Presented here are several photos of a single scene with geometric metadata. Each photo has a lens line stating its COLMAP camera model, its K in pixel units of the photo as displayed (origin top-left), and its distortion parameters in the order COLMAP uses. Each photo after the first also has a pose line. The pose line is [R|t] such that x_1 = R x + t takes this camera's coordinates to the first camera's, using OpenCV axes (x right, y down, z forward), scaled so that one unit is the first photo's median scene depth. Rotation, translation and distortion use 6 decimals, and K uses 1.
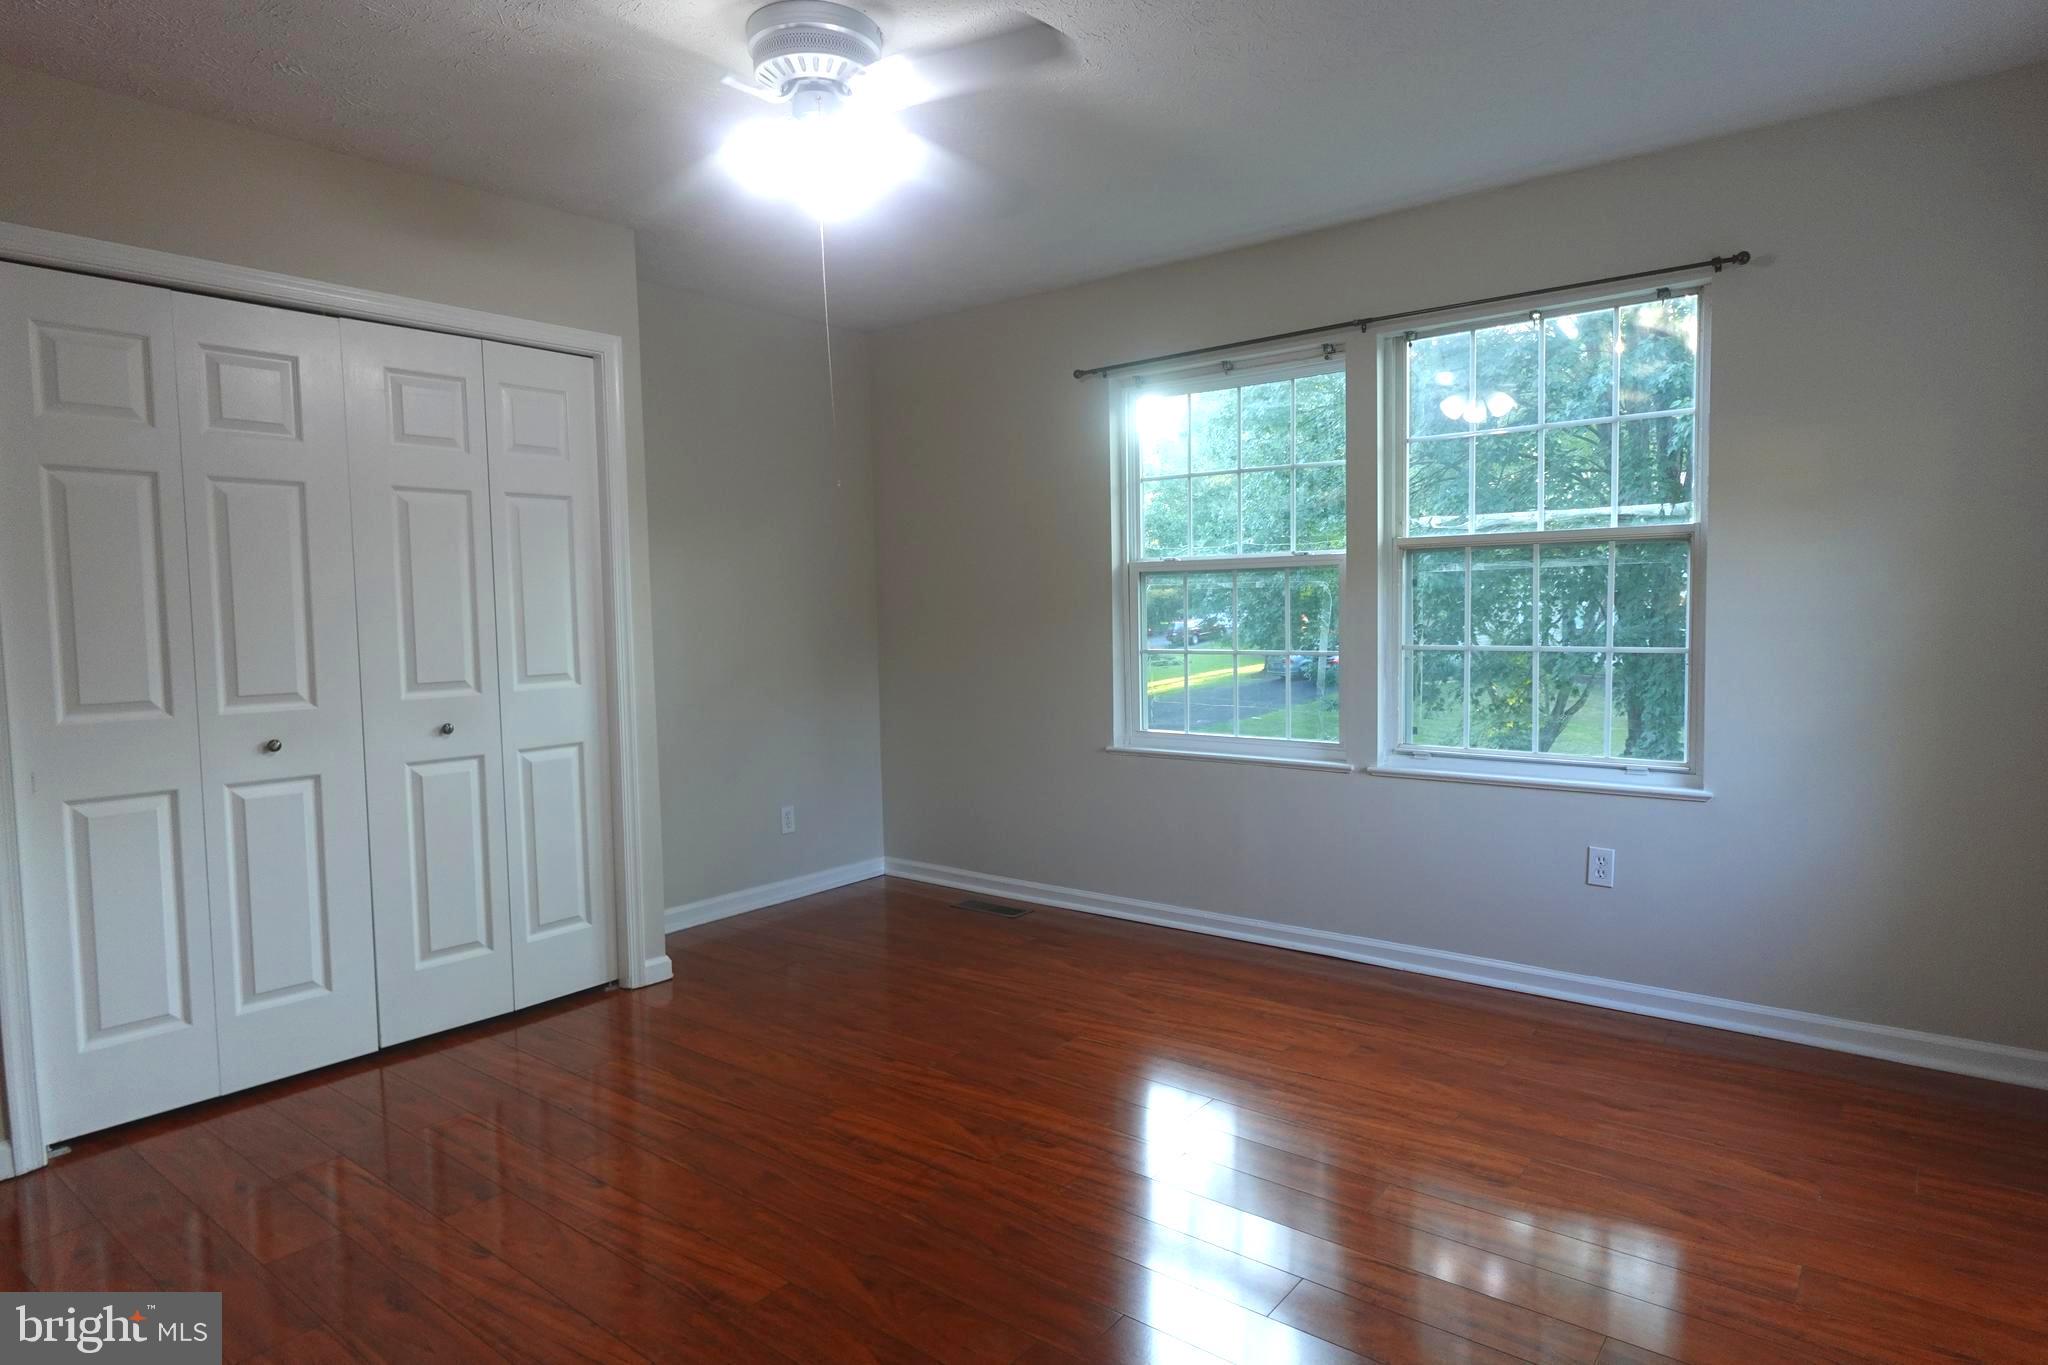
lens RADIAL K [[1161.3, 0, 1026.5], [0, 1161.3, 689.4], [0, 0, 1]] dist [-0.000464, 0.003035]
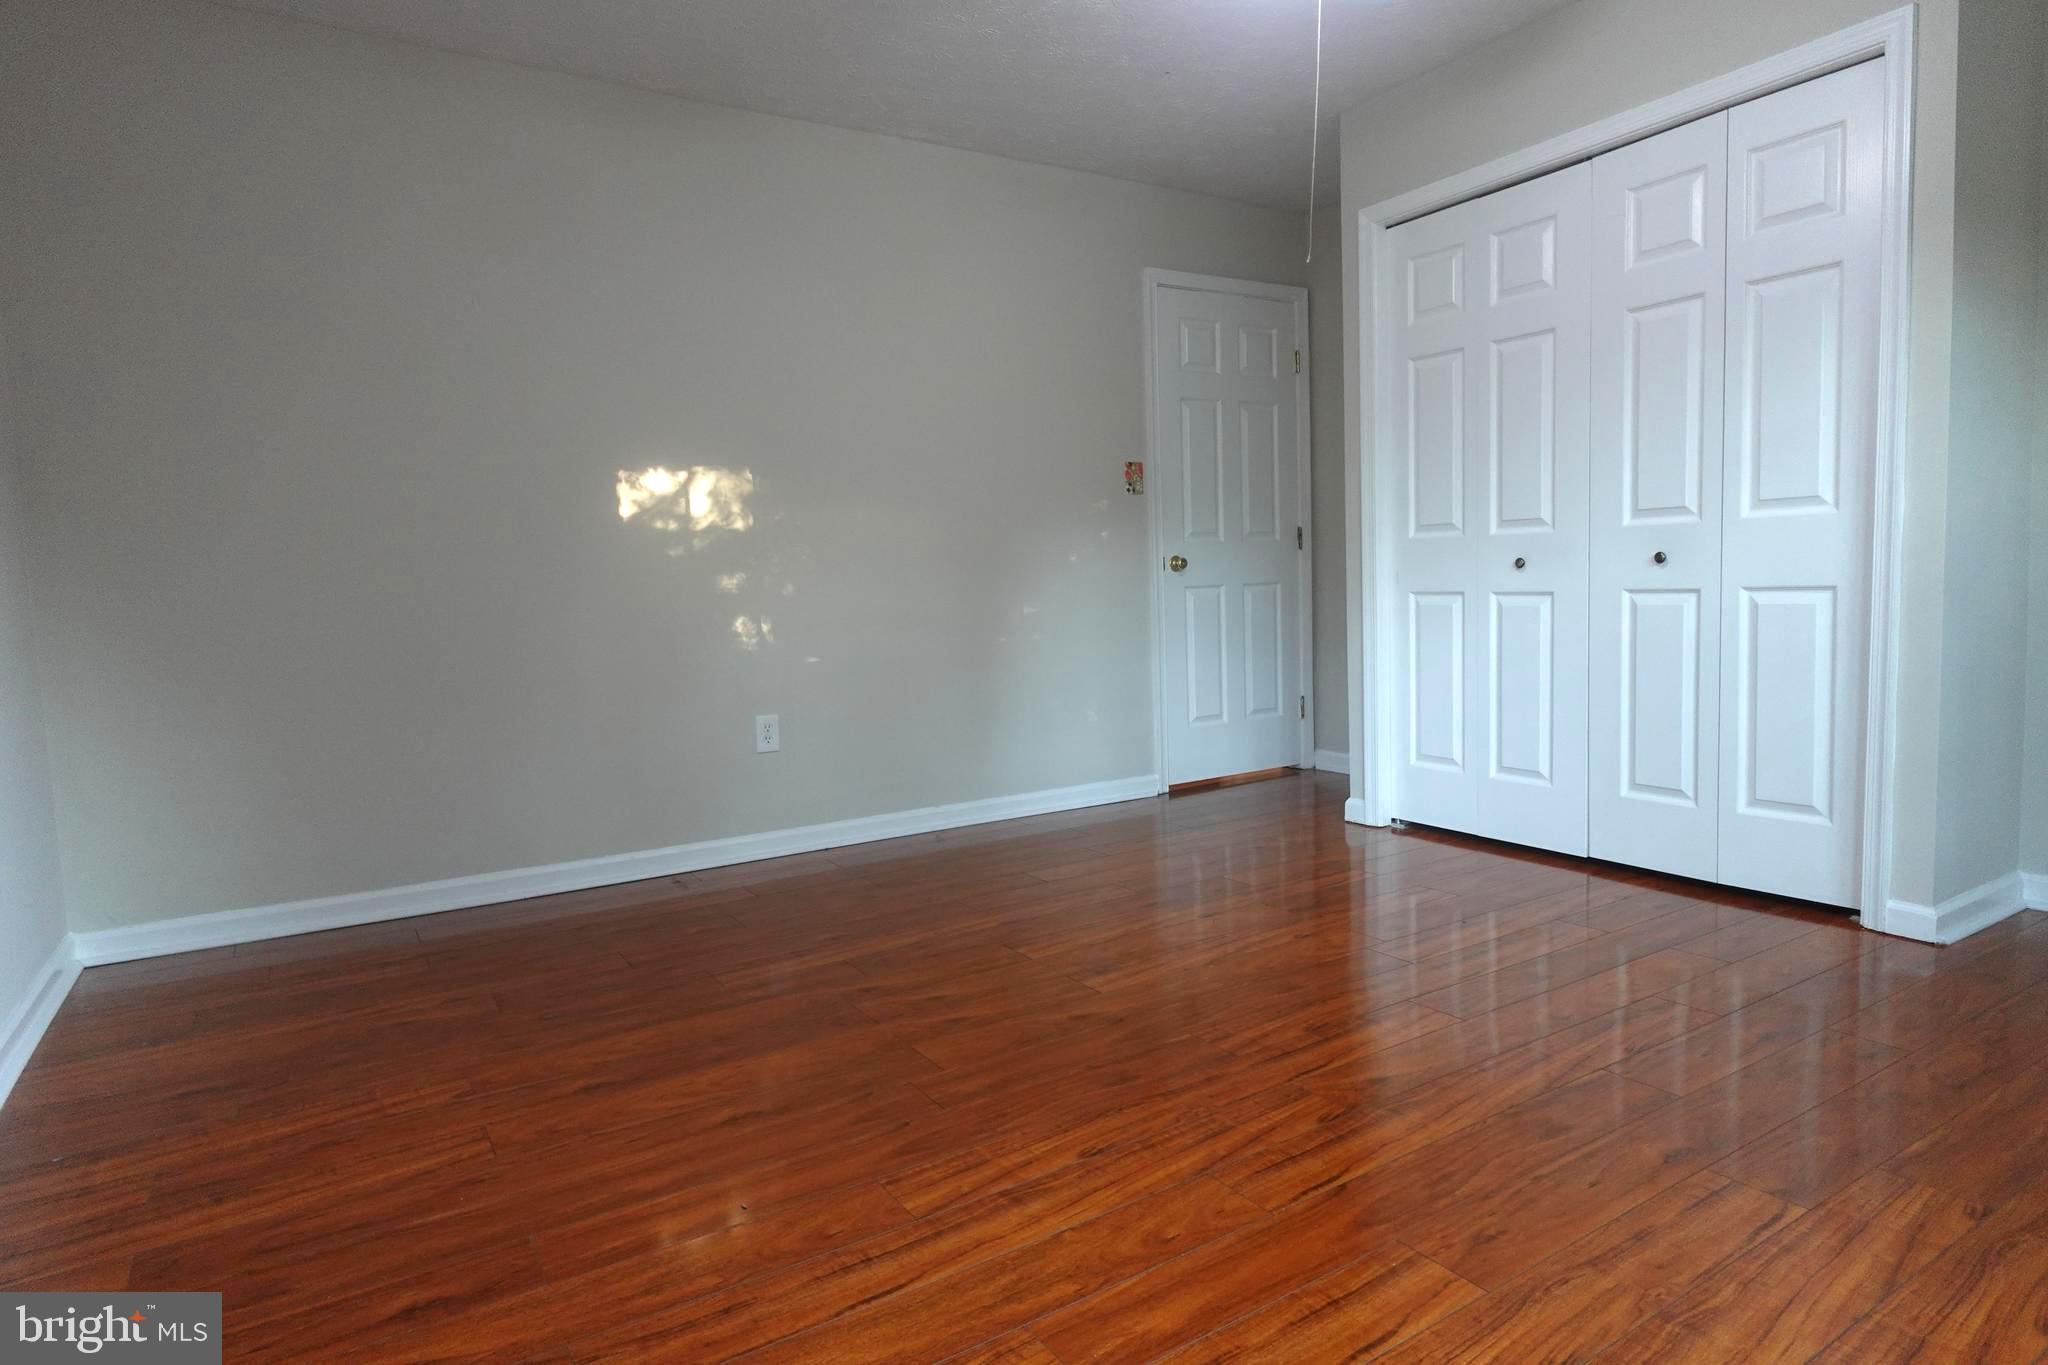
lens RADIAL K [[1161.3, 0, 1026.9], [0, 1161.3, 684.5], [0, 0, 1]] dist [-0.000464, 0.003035]
pose [[-0.323863, 0.116365, -0.938921, 0.560369], [-0.029556, 0.990679, 0.132975, 0.025212], [0.945642, 0.070816, -0.317405, 0.795375]]
